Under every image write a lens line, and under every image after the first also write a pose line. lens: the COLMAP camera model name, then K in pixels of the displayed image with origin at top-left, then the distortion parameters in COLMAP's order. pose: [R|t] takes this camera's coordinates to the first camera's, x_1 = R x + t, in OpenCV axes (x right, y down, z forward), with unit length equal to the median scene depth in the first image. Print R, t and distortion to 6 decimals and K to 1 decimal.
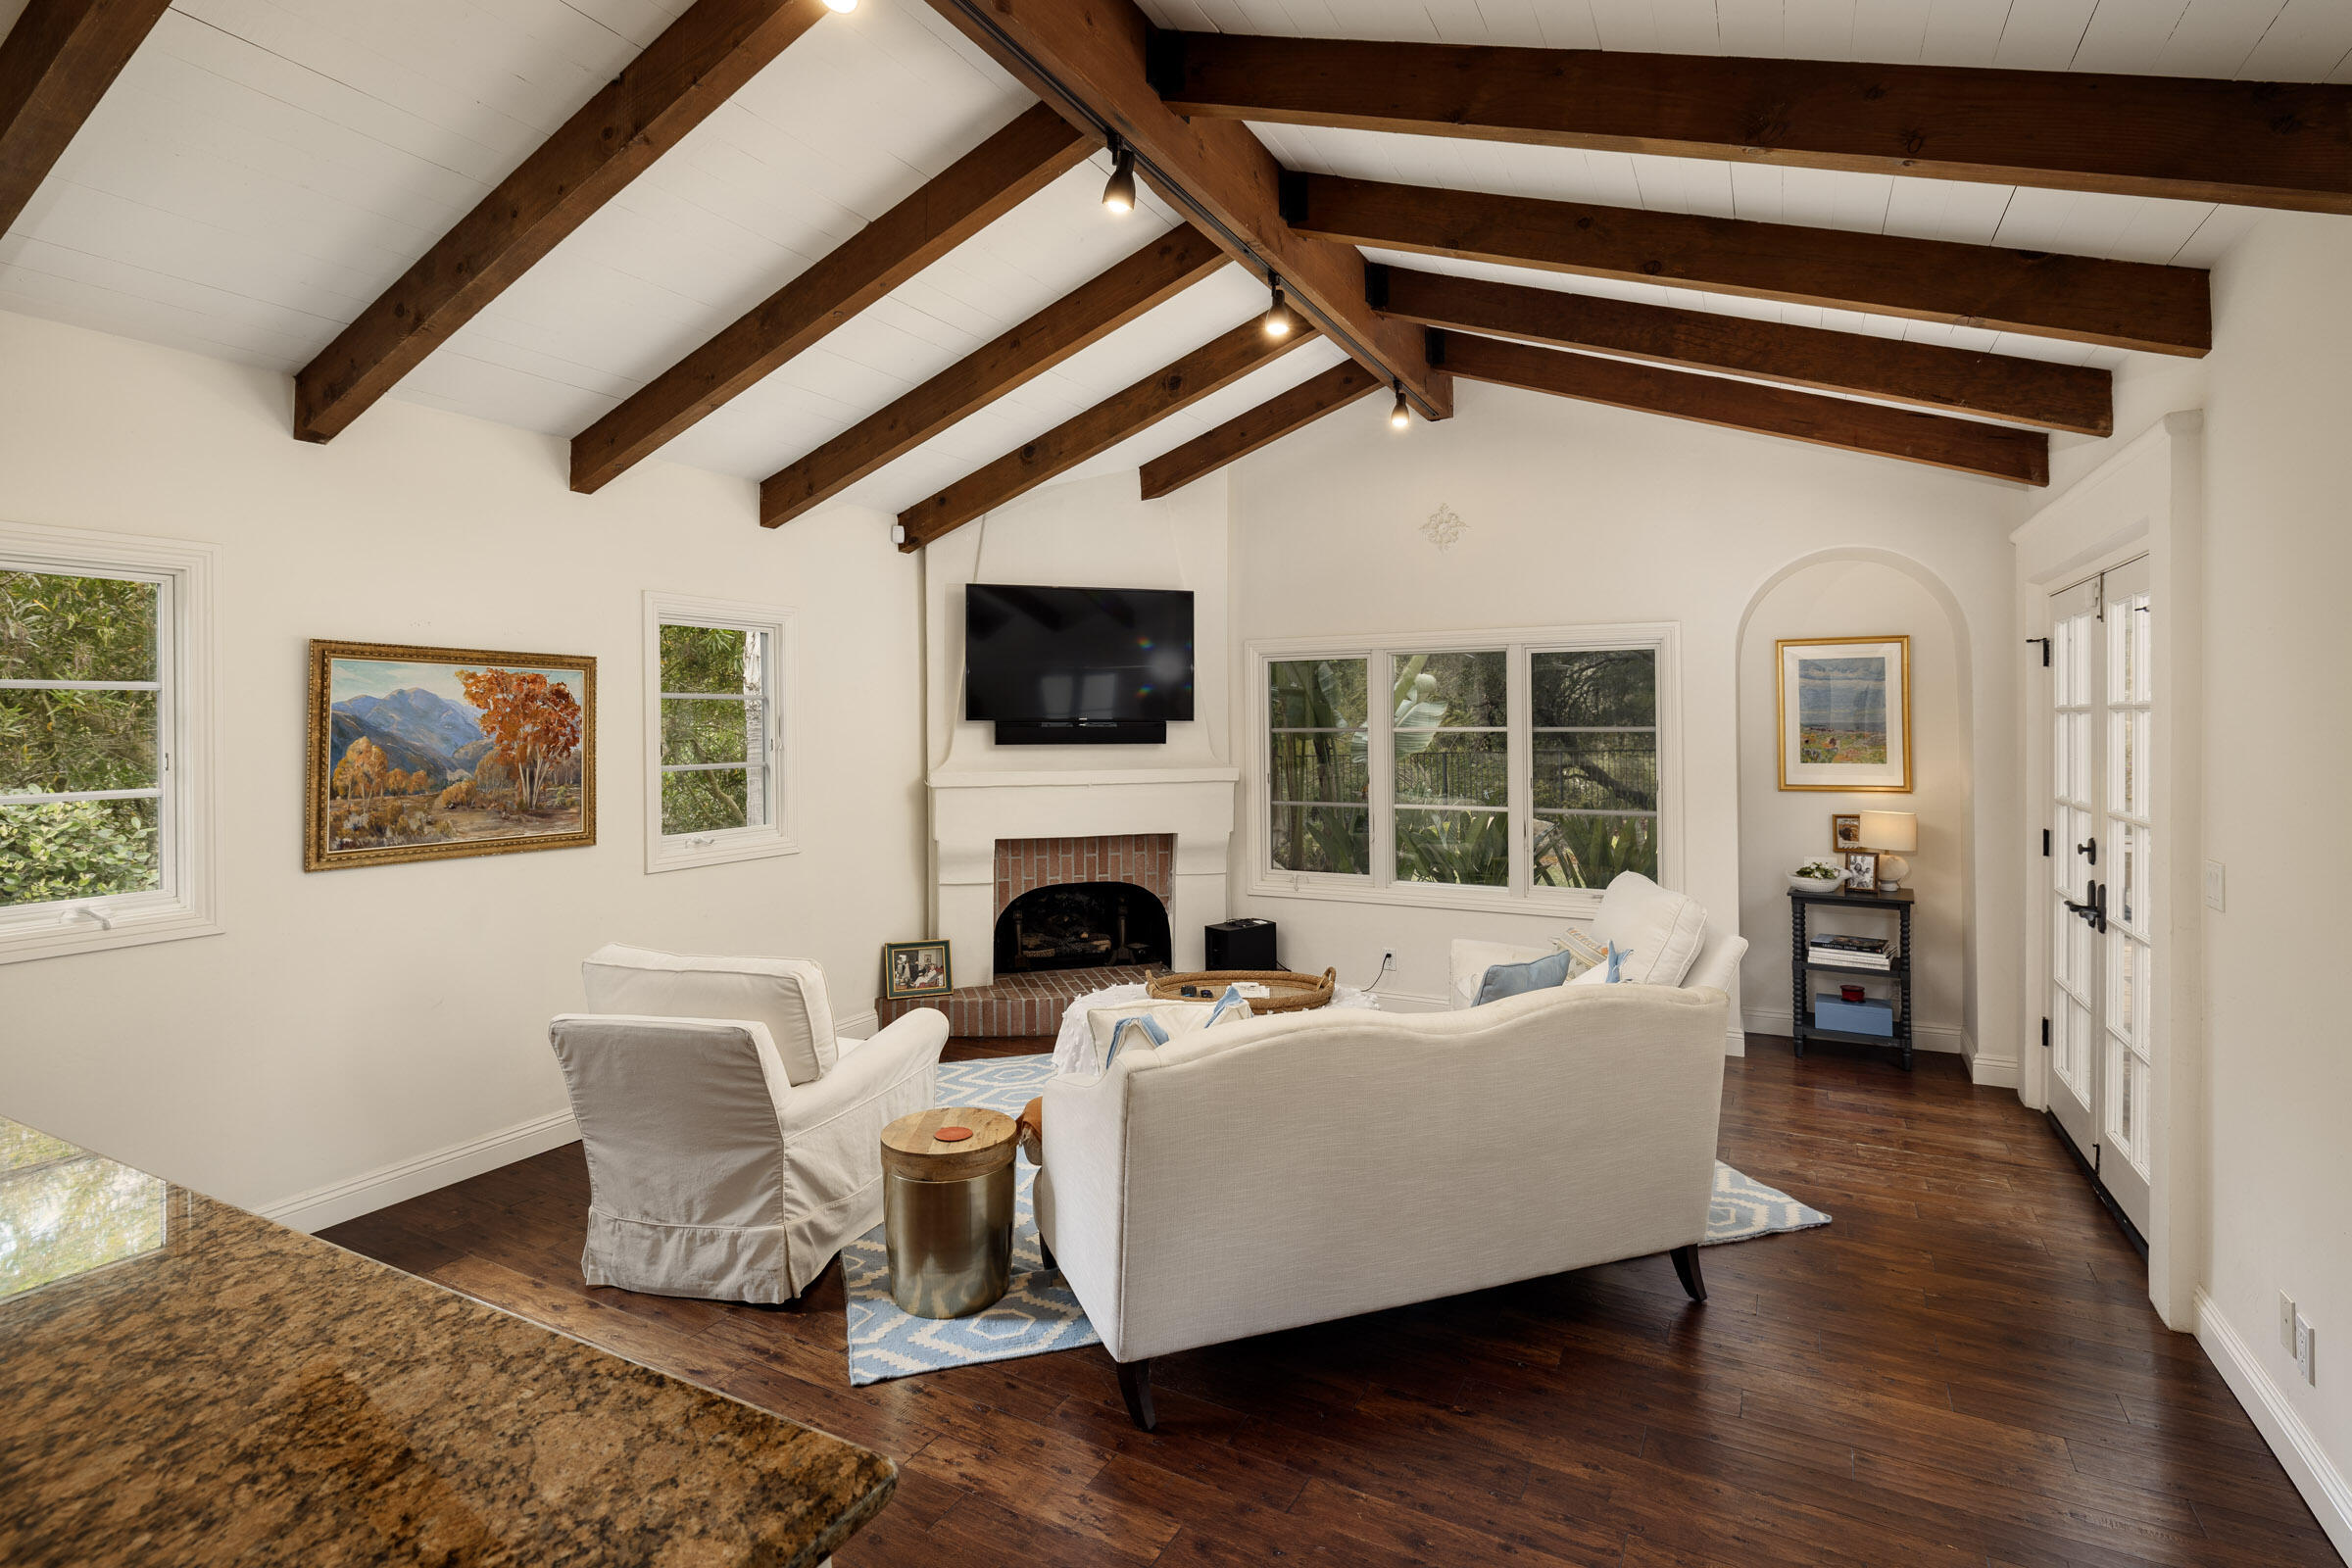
lens RADIAL K [[1139.1, 0, 1175.0], [0, 1139.1, 721.5], [0, 0, 1]] dist [-0.006438, -0.000175]
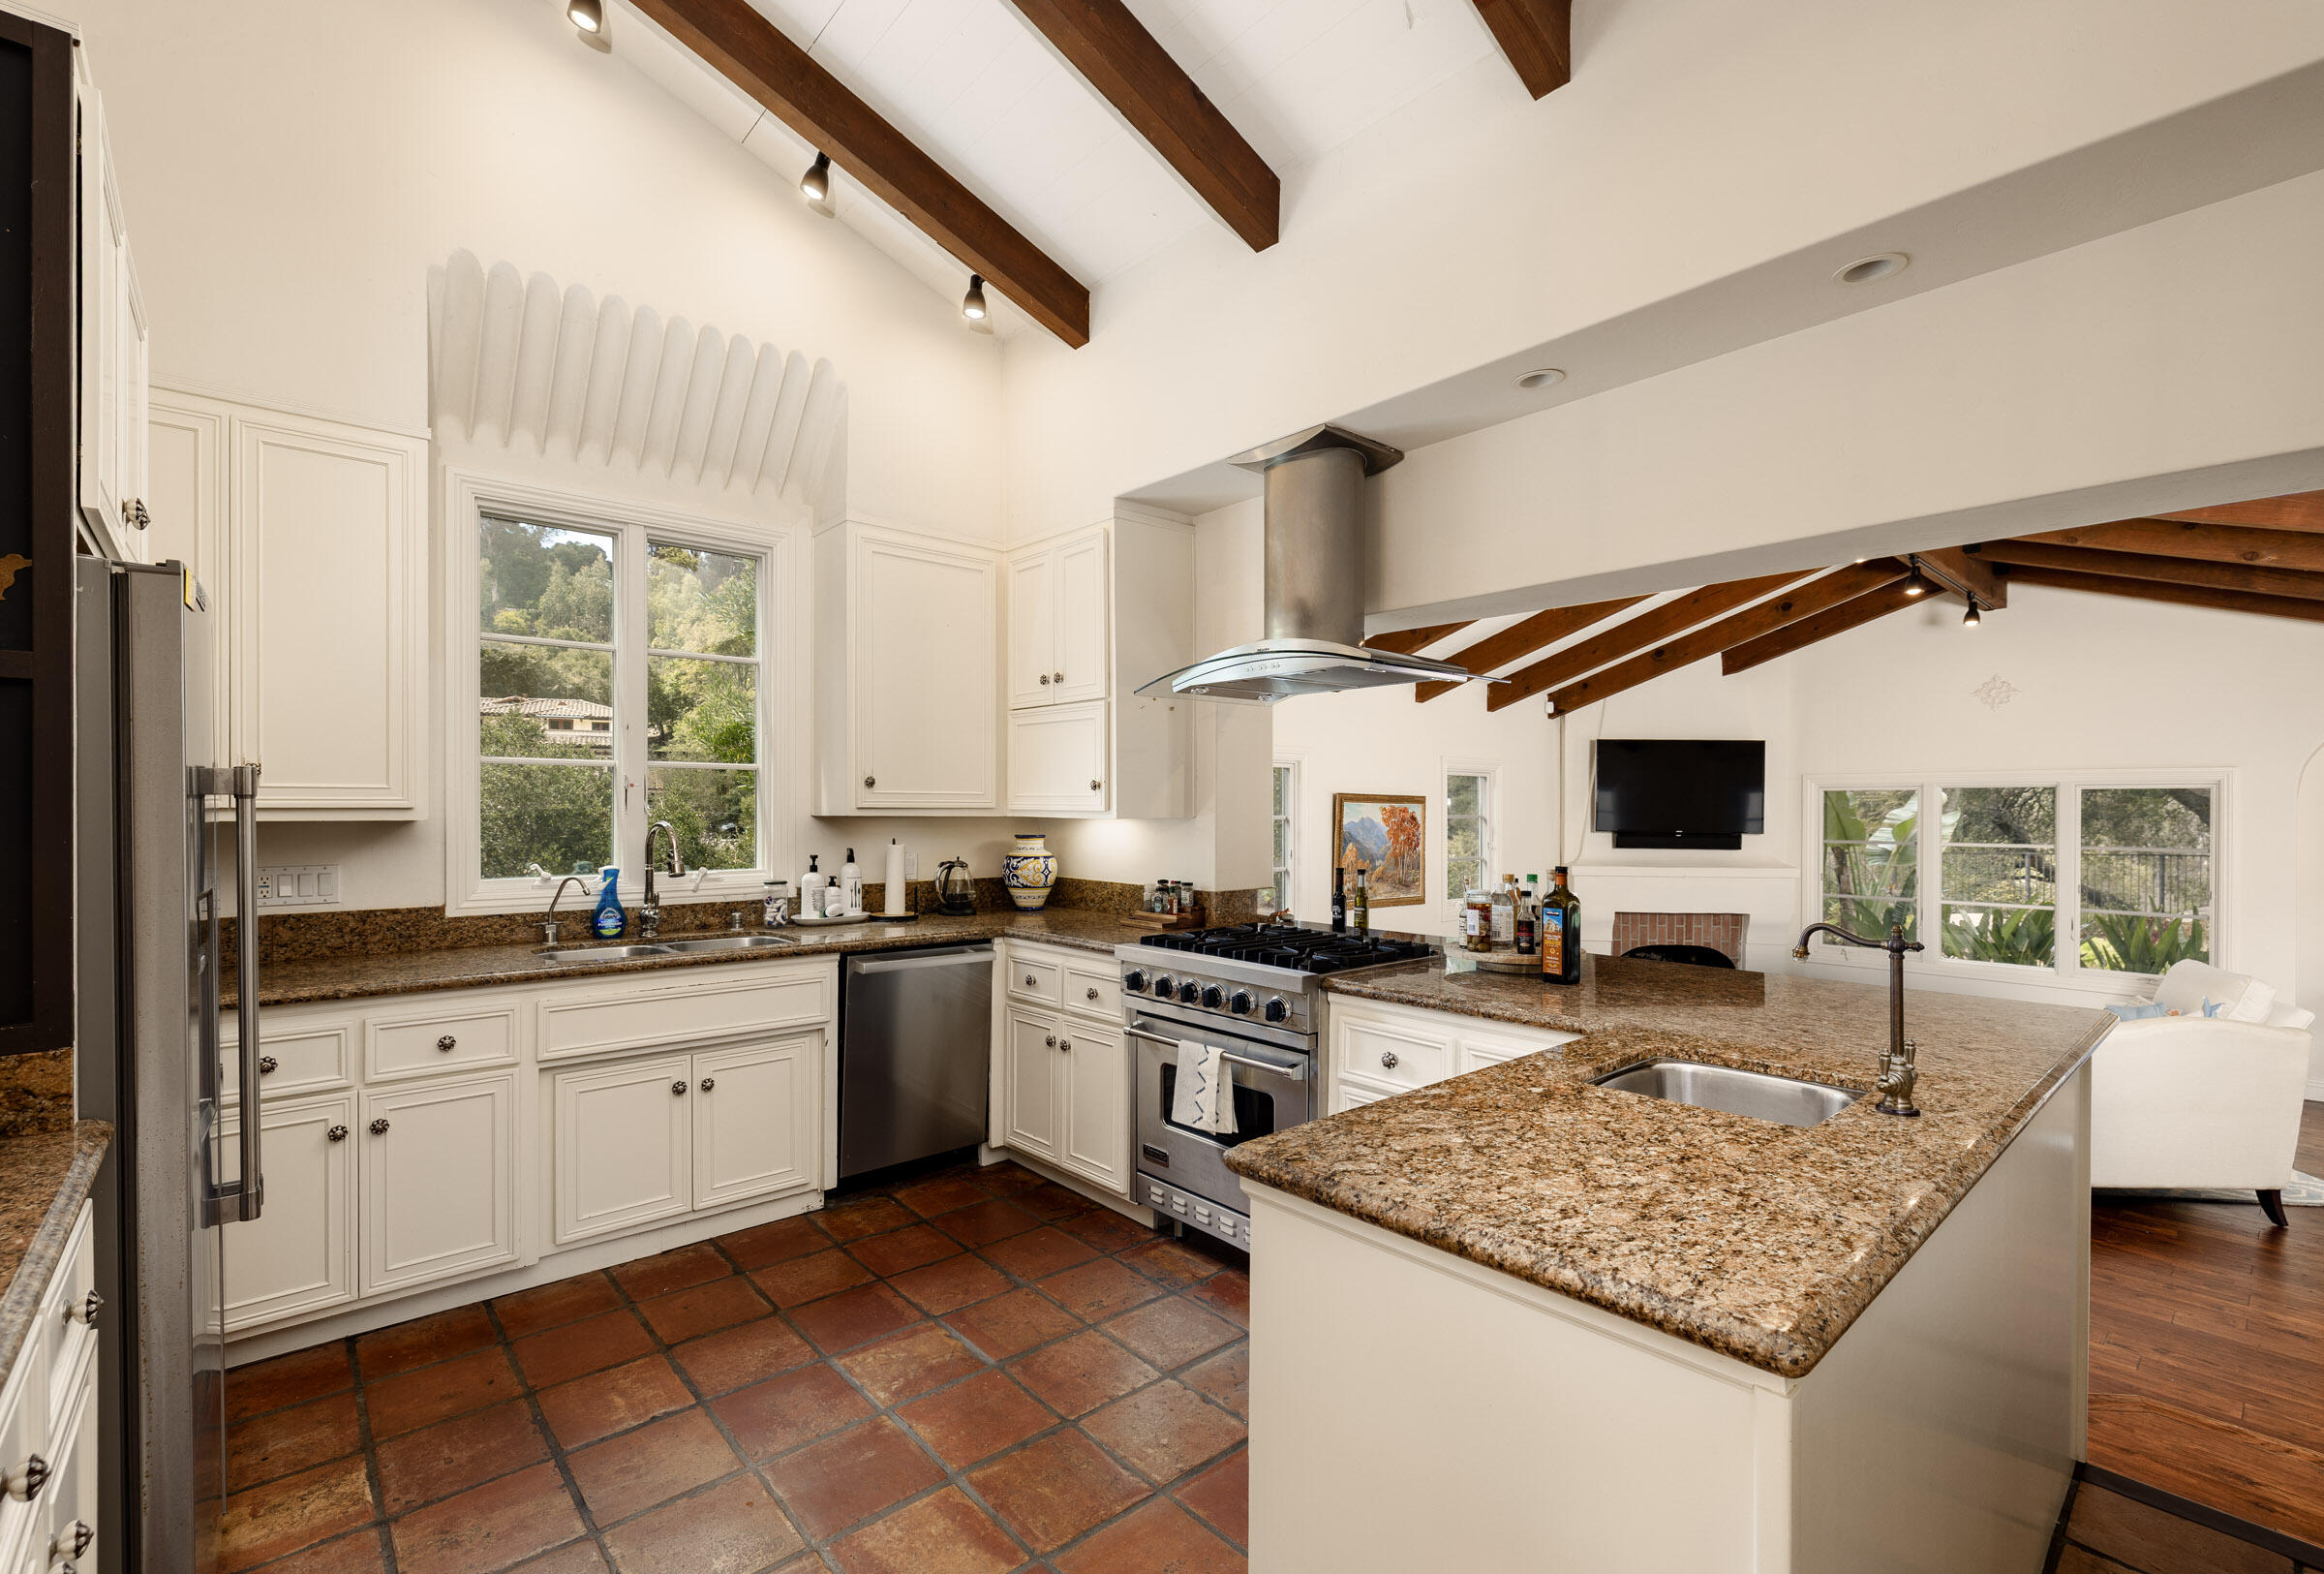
lens RADIAL K [[1011.3, 0, 1146.4], [0, 1011.3, 807.7], [0, 0, 1]] dist [0.002042, 0.000524]
pose [[0.935072, 0.011420, -0.354274, -0.269498], [-0.011425, 0.999933, 0.002079, -0.028193], [0.354273, 0.002103, 0.935139, -0.455150]]
